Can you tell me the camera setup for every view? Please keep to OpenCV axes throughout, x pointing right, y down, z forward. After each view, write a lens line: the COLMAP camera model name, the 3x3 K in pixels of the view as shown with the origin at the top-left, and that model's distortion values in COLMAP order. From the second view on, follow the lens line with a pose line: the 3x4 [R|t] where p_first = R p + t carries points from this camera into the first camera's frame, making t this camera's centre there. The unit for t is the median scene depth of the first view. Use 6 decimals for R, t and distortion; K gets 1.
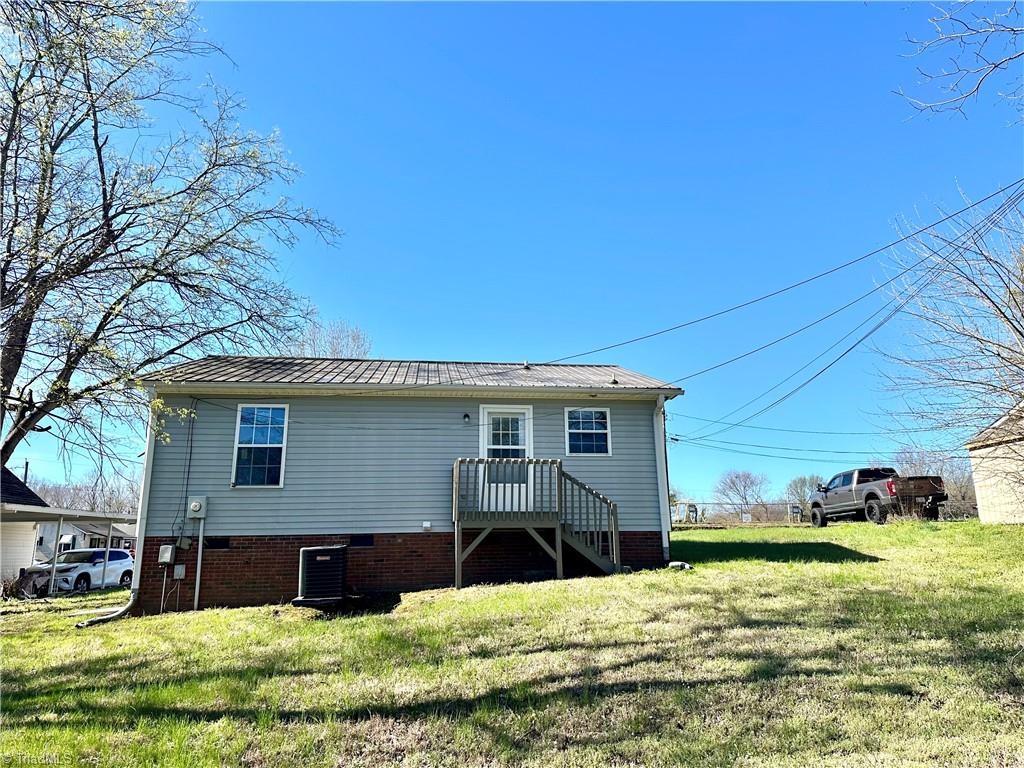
lens RADIAL K [[726.9, 0, 536.5], [0, 726.9, 389.6], [0, 0, 1]] dist [0.183669, -0.346597]
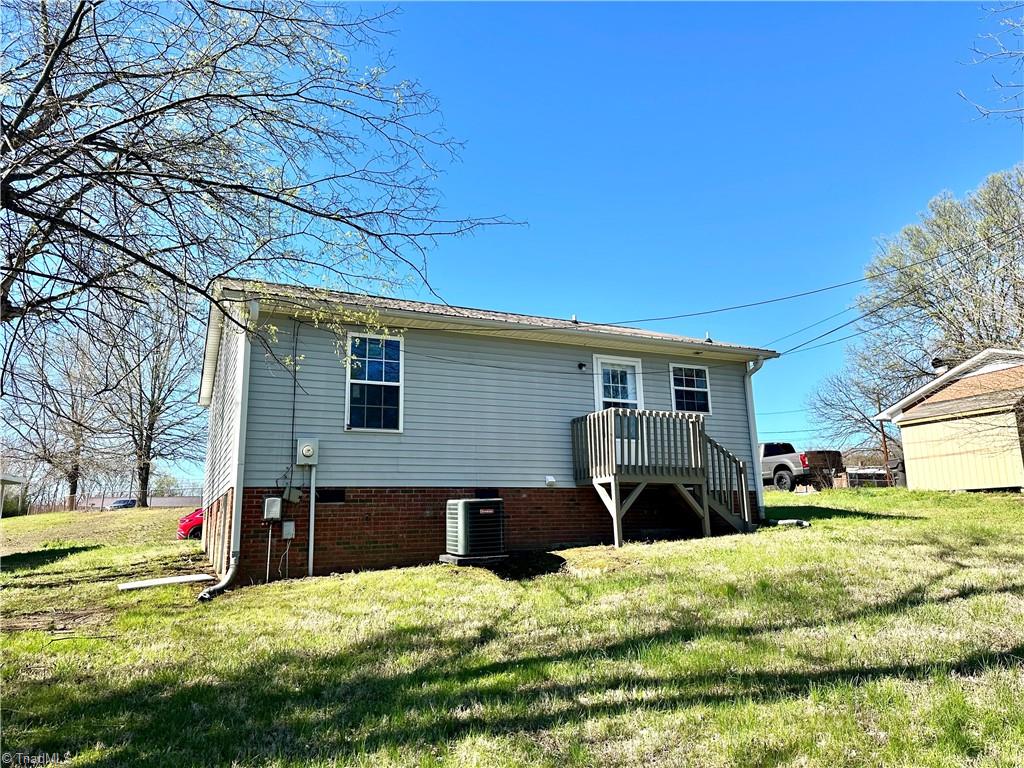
lens RADIAL K [[726.9, 0, 536.5], [0, 726.9, 389.6], [0, 0, 1]] dist [0.183669, -0.346597]
pose [[0.947891, 0.053502, 0.314070, -0.462776], [-0.062697, 0.997847, 0.019239, 0.055982], [-0.312364, -0.037928, 0.949205, 0.144225]]
